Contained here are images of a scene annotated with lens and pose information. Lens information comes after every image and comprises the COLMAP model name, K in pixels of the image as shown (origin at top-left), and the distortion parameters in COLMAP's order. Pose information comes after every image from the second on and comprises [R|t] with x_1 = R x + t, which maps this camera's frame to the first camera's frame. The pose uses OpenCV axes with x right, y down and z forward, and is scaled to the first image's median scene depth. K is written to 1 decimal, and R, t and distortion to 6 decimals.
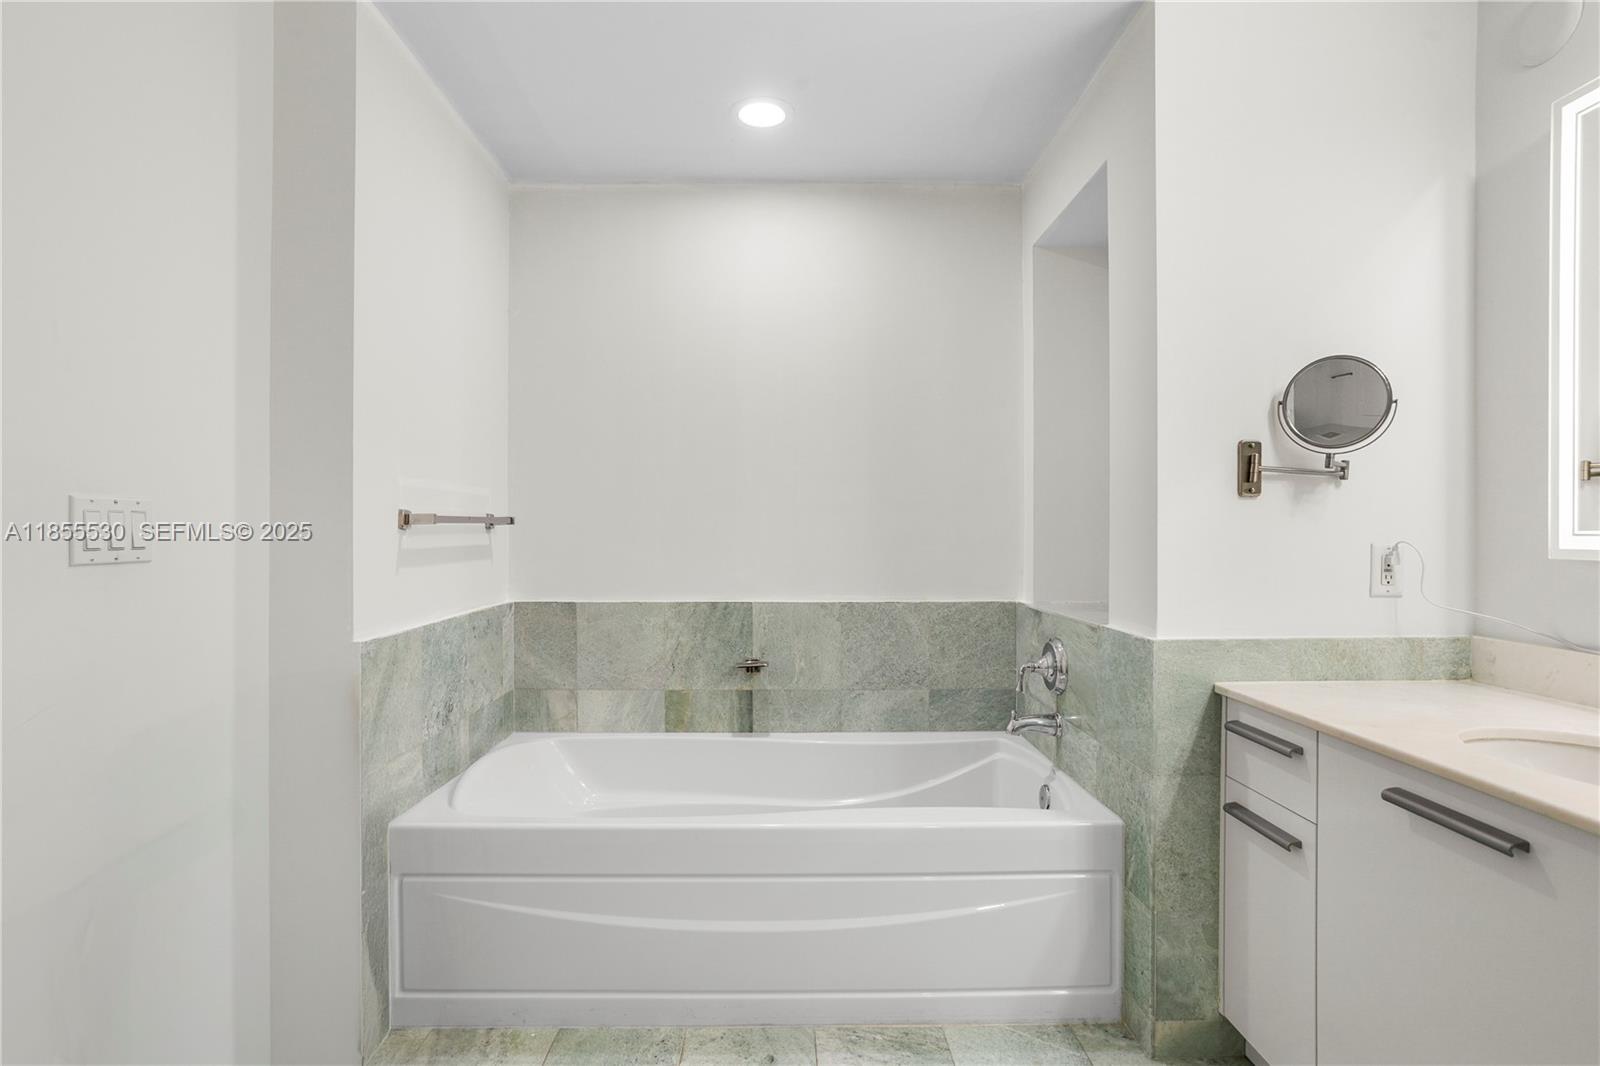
lens RADIAL K [[802.5, 0, 794.2], [0, 802.5, 525.6], [0, 0, 1]] dist [-0.057922, 0.041651]
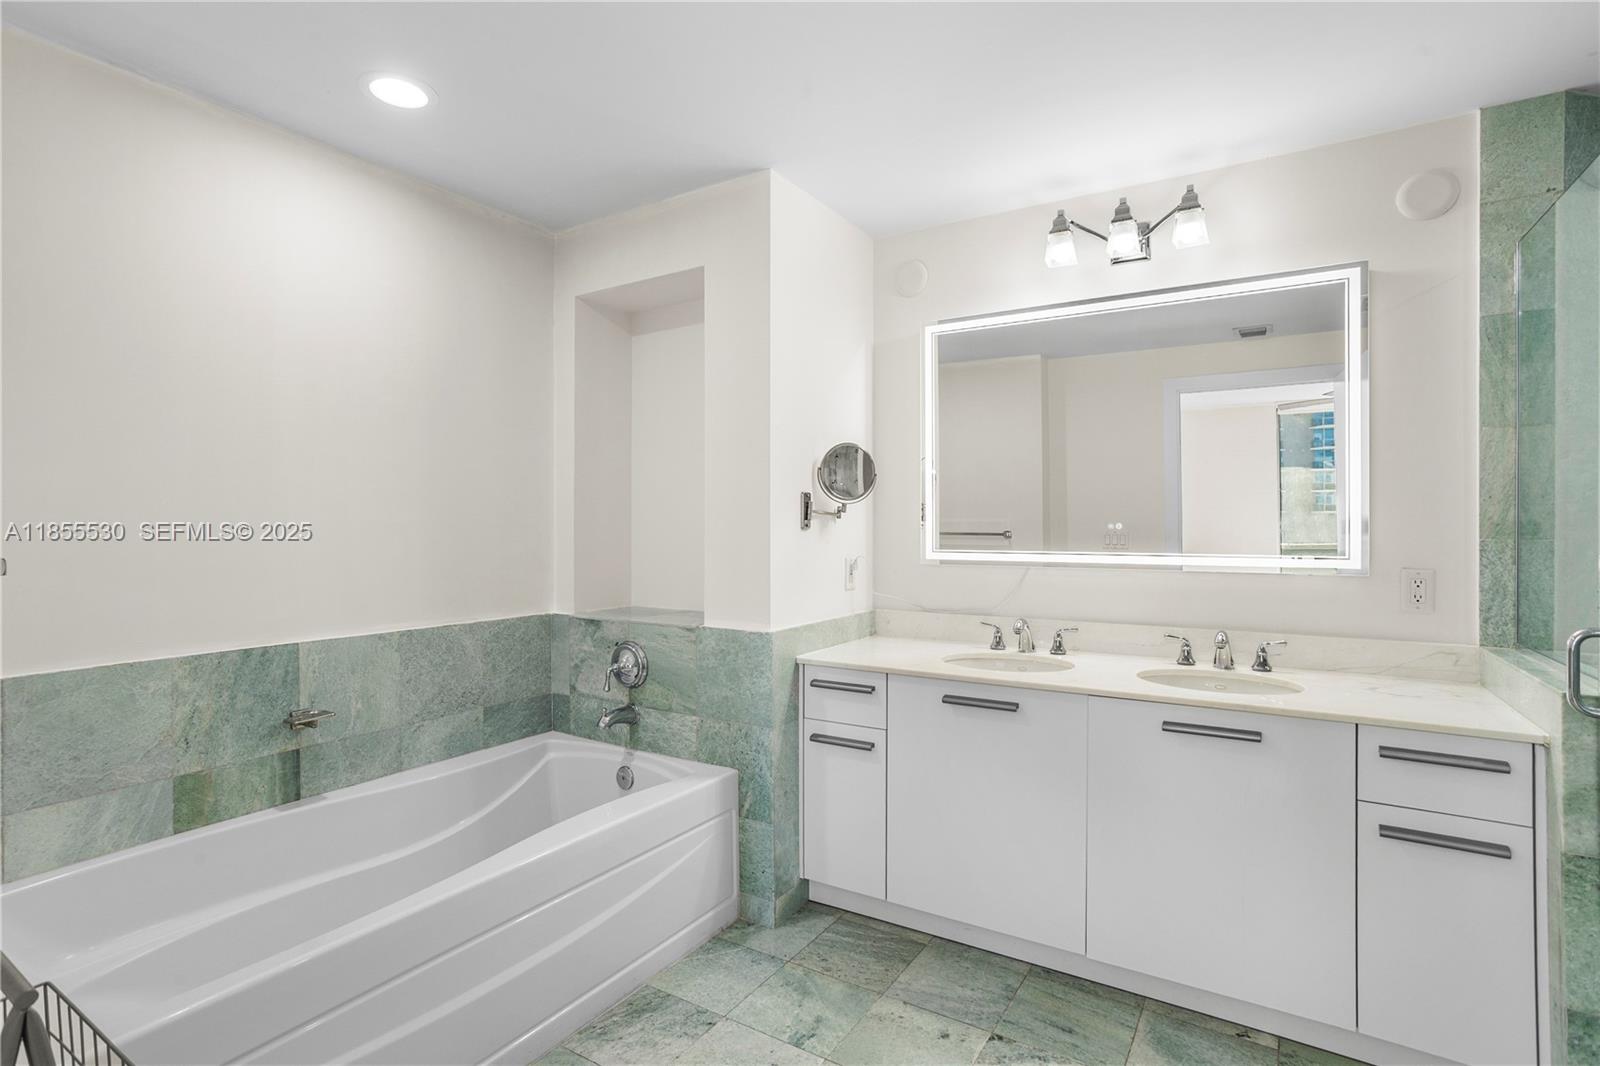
lens RADIAL K [[777.9, 0, 789.4], [0, 777.9, 527.8], [0, 0, 1]] dist [-0.054419, 0.037216]
pose [[0.552048, -0.001897, 0.833810, -0.433700], [-0.004963, 0.999972, 0.005561, -0.030506], [-0.833798, -0.007208, 0.552023, 0.140777]]
